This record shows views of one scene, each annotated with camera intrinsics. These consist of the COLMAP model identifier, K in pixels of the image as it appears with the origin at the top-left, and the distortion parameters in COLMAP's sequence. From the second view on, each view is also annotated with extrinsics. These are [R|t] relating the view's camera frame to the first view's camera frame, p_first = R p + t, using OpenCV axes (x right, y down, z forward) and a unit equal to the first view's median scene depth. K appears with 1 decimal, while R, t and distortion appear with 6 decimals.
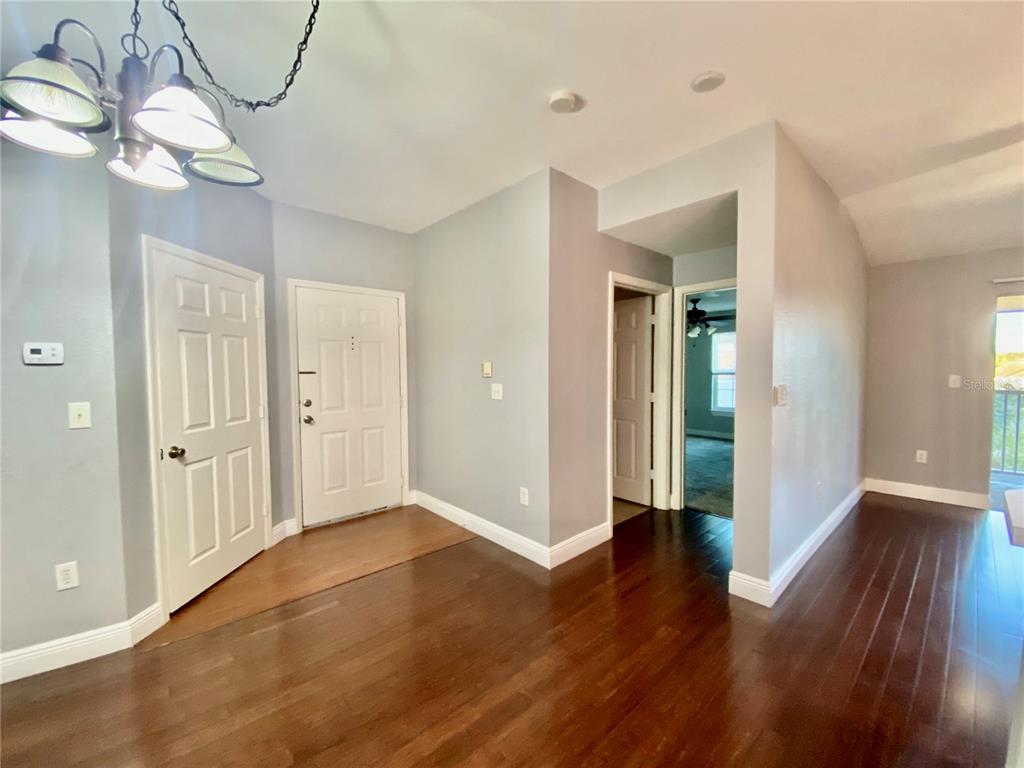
lens RADIAL K [[418.9, 0, 505.4], [0, 418.9, 390.4], [0, 0, 1]] dist [0.023342, -0.017907]
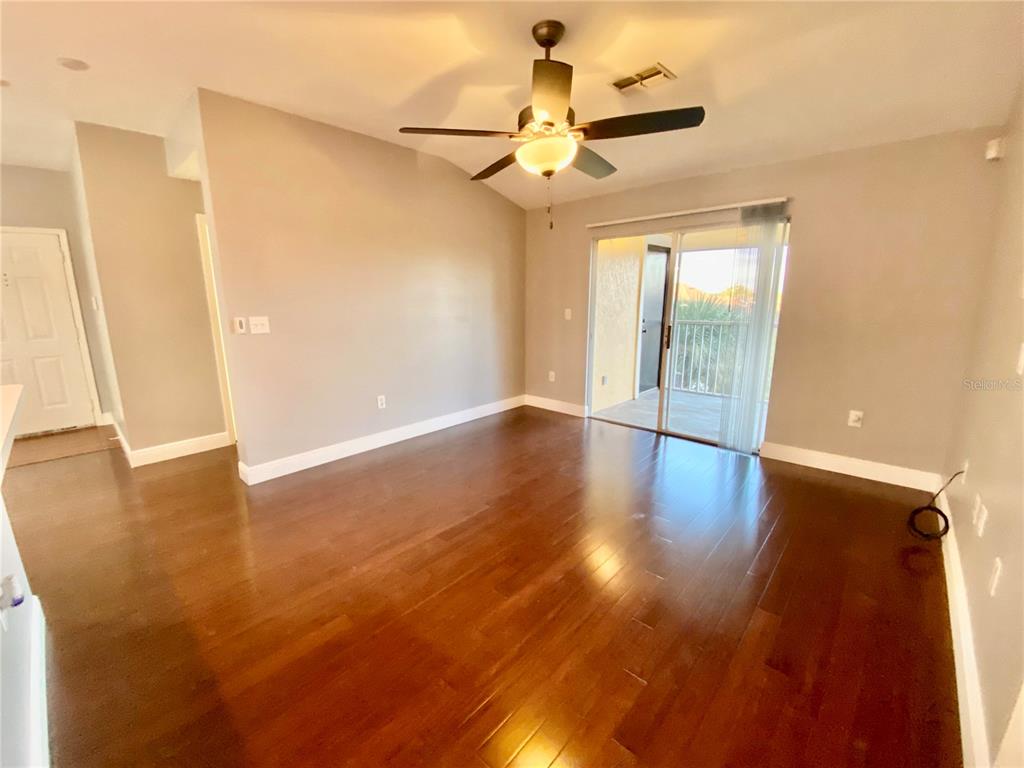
lens RADIAL K [[418.9, 0, 505.4], [0, 418.9, 390.4], [0, 0, 1]] dist [0.023342, -0.017907]
pose [[0.996428, -0.015425, 0.083026, 0.774987], [0.002844, 0.988749, 0.149556, 0.014590], [-0.084399, -0.148786, 0.985261, -0.199524]]
